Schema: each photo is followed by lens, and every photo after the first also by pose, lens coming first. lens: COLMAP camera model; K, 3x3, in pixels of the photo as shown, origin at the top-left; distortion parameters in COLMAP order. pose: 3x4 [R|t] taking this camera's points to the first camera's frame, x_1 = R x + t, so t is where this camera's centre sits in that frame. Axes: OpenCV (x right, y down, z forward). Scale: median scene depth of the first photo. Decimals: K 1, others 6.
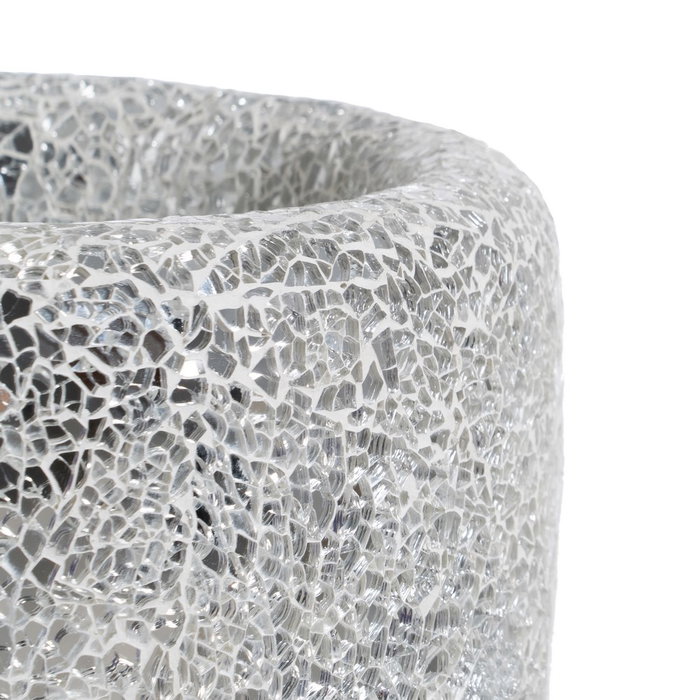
lens RADIAL K [[4158.8, 0, 350.0], [0, 4158.8, 350.0], [0, 0, 1]] dist [0.458321, 2.731220]
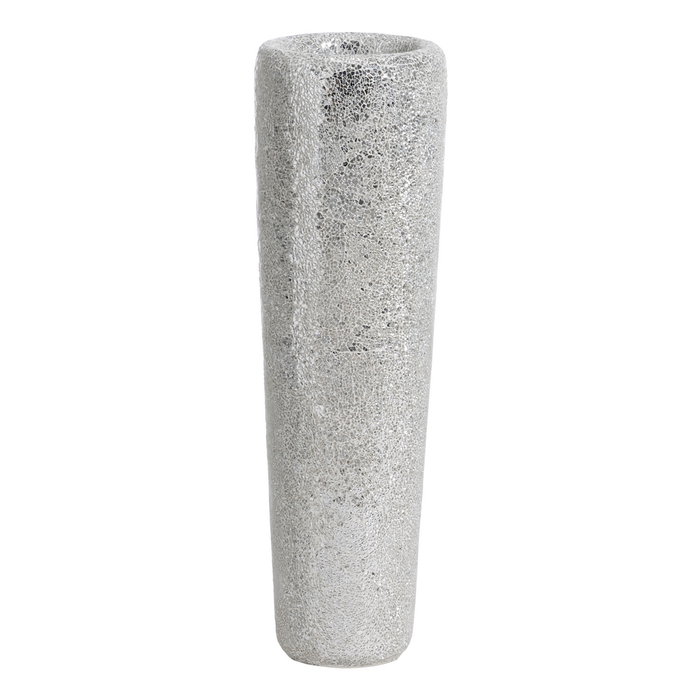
lens RADIAL K [[4158.8, 0, 350.0], [0, 4158.8, 350.0], [0, 0, 1]] dist [0.458321, 2.731220]
pose [[0.997982, -0.009793, -0.062744, 0.324480], [0.010668, 0.999850, 0.013619, 0.354836], [0.062601, -0.014260, 0.997937, -5.747281]]
